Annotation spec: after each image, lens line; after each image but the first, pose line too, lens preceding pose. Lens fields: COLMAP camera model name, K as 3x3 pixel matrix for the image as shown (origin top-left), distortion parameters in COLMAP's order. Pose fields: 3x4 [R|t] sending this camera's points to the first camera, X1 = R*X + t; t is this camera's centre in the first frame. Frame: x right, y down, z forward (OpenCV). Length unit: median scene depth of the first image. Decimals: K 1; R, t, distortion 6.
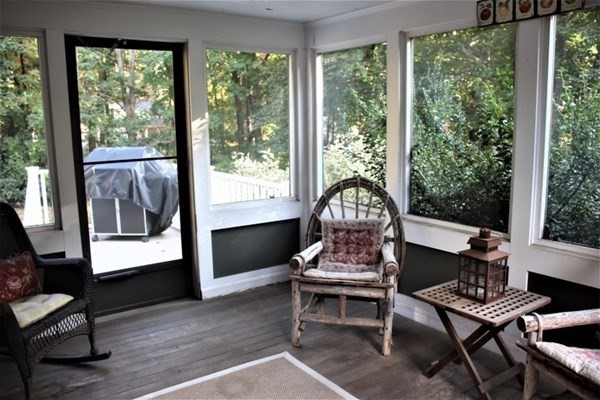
lens RADIAL K [[522.4, 0, 299.9], [0, 522.4, 198.3], [0, 0, 1]] dist [-0.004409, -0.002108]
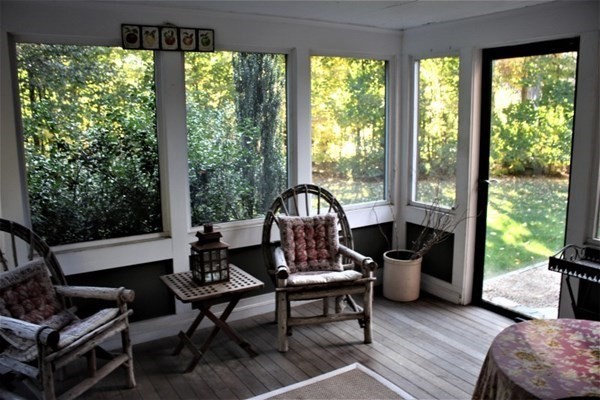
lens RADIAL K [[522.4, 0, 299.5], [0, 522.4, 200.7], [0, 0, 1]] dist [-0.004409, -0.002108]
pose [[0.080434, -0.158375, 0.984097, -0.780912], [0.171586, 0.974758, 0.142848, -0.125495], [-0.981880, 0.157367, 0.105579, 0.632441]]
